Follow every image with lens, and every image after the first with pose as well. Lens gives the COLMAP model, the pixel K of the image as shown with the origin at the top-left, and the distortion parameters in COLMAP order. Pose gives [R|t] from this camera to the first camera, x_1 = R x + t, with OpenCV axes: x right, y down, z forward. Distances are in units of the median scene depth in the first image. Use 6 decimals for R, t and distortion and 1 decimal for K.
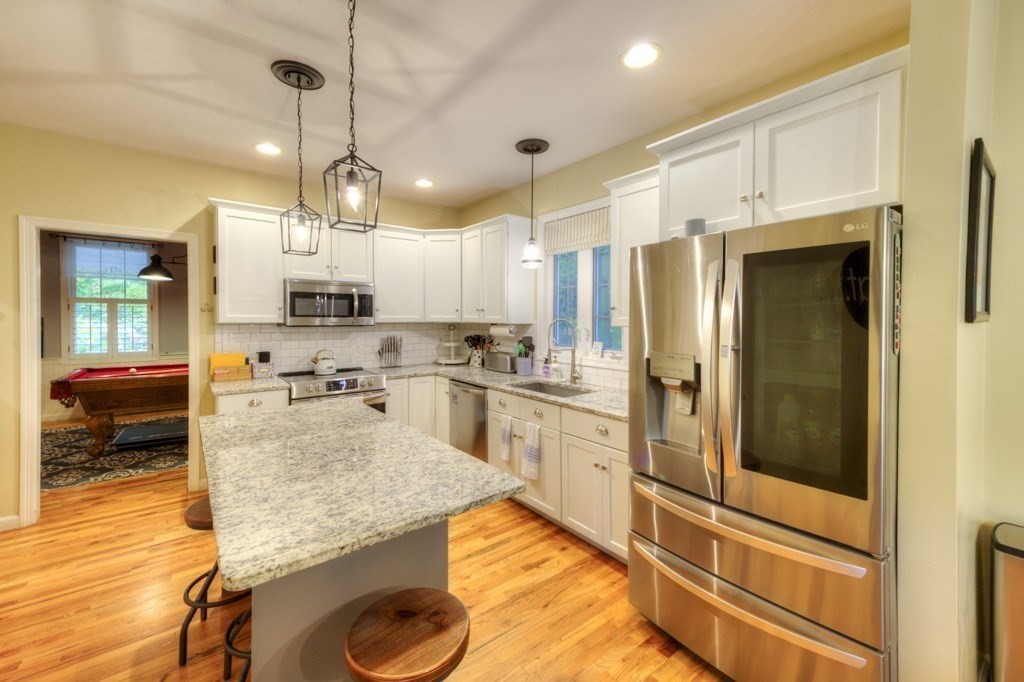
lens RADIAL K [[413.7, 0, 495.1], [0, 413.7, 322.7], [0, 0, 1]] dist [0.024162, -0.002032]
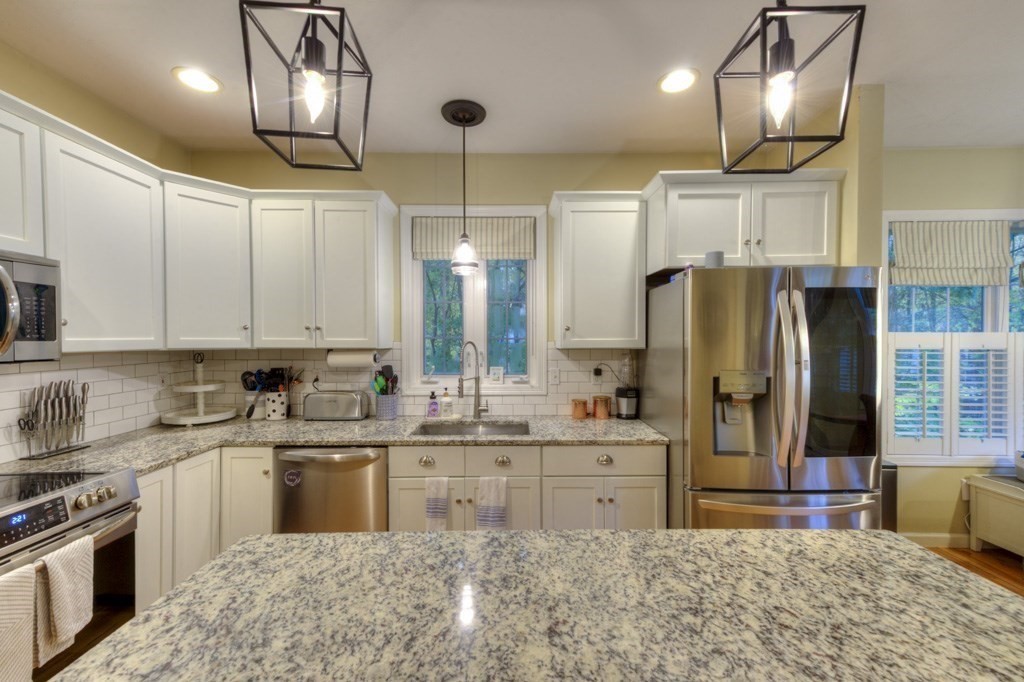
lens RADIAL K [[413.7, 0, 521.0], [0, 413.7, 341.3], [0, 0, 1]] dist [0.024162, -0.002032]
pose [[0.590152, -0.010296, 0.807226, -0.462410], [0.015460, 0.999879, 0.001451, -0.008231], [-0.807144, 0.011623, 0.590240, 0.468847]]
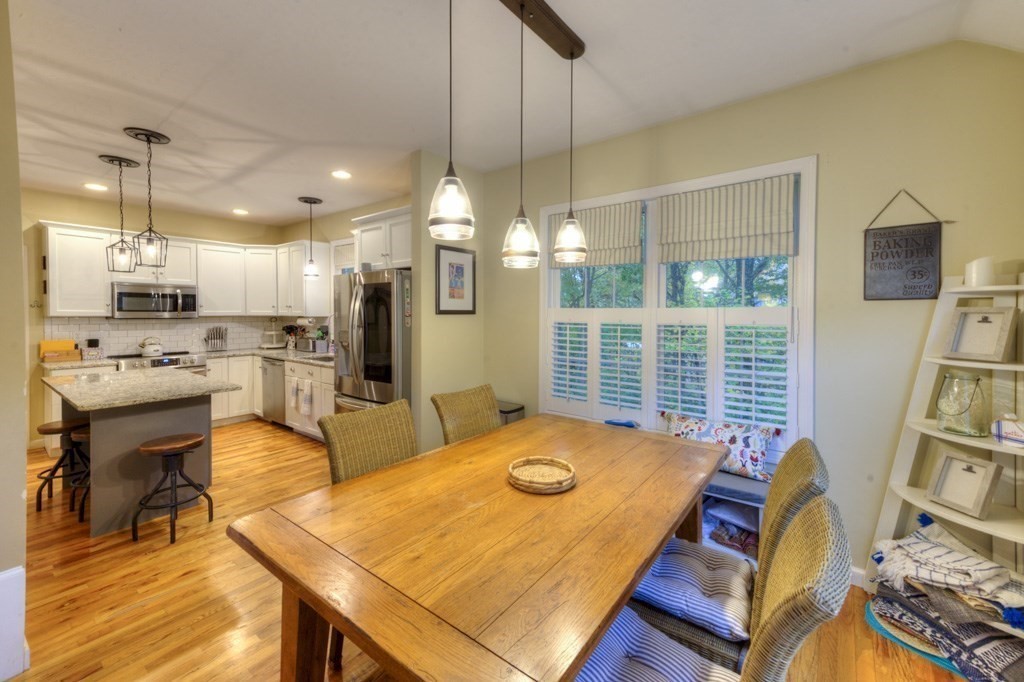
lens RADIAL K [[413.7, 0, 500.1], [0, 413.7, 318.9], [0, 0, 1]] dist [0.024162, -0.002032]
pose [[0.964924, -0.004485, 0.262490, 0.356203], [0.003687, 0.999987, 0.003534, 0.009862], [-0.262502, -0.002442, 0.964928, -0.662327]]
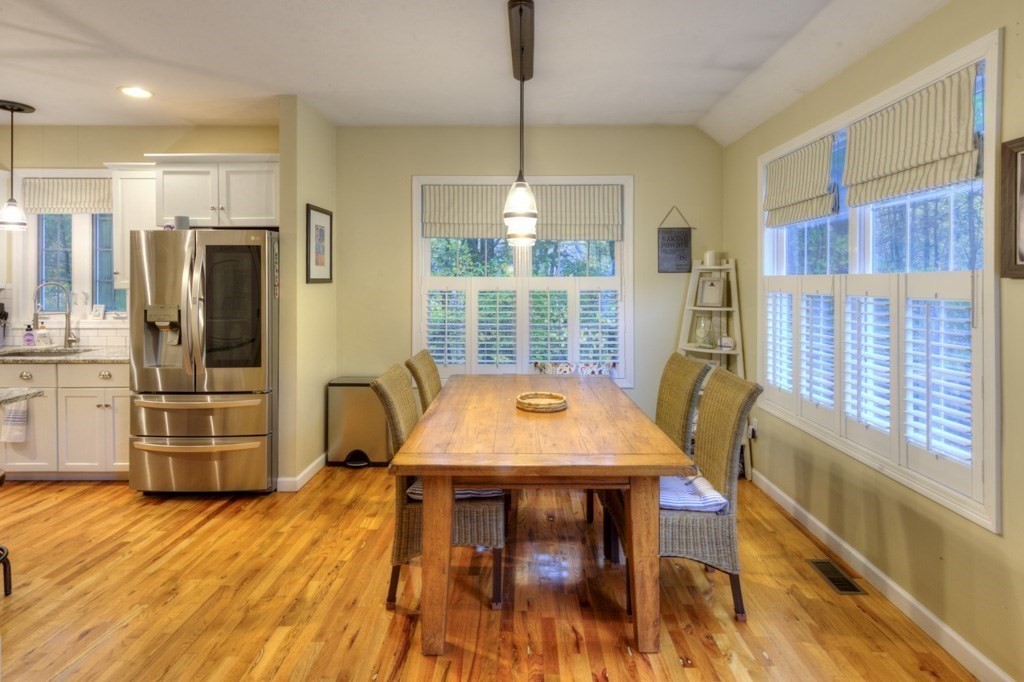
lens RADIAL K [[520.7, 0, 517.1], [0, 520.7, 279.4], [0, 0, 1]] dist [0.020171, -0.002737]
pose [[0.603275, -0.003644, 0.797525, -0.183950], [0.012460, 0.999911, -0.004857, 0.003048], [-0.797436, 0.012867, 0.603266, -0.675788]]
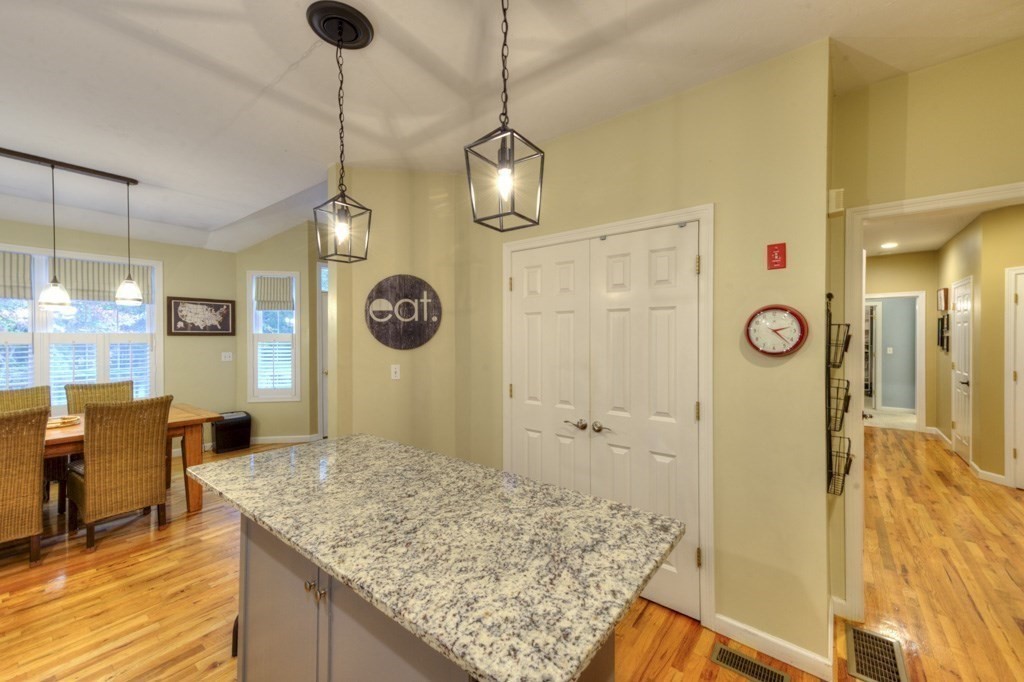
lens RADIAL K [[413.7, 0, 506.3], [0, 413.7, 341.1], [0, 0, 1]] dist [0.024162, -0.002032]
pose [[-0.966097, -0.004966, -0.258133, -0.236156], [-0.011502, 0.999650, 0.023817, -0.022948], [0.257925, 0.025978, -0.965816, 1.079707]]
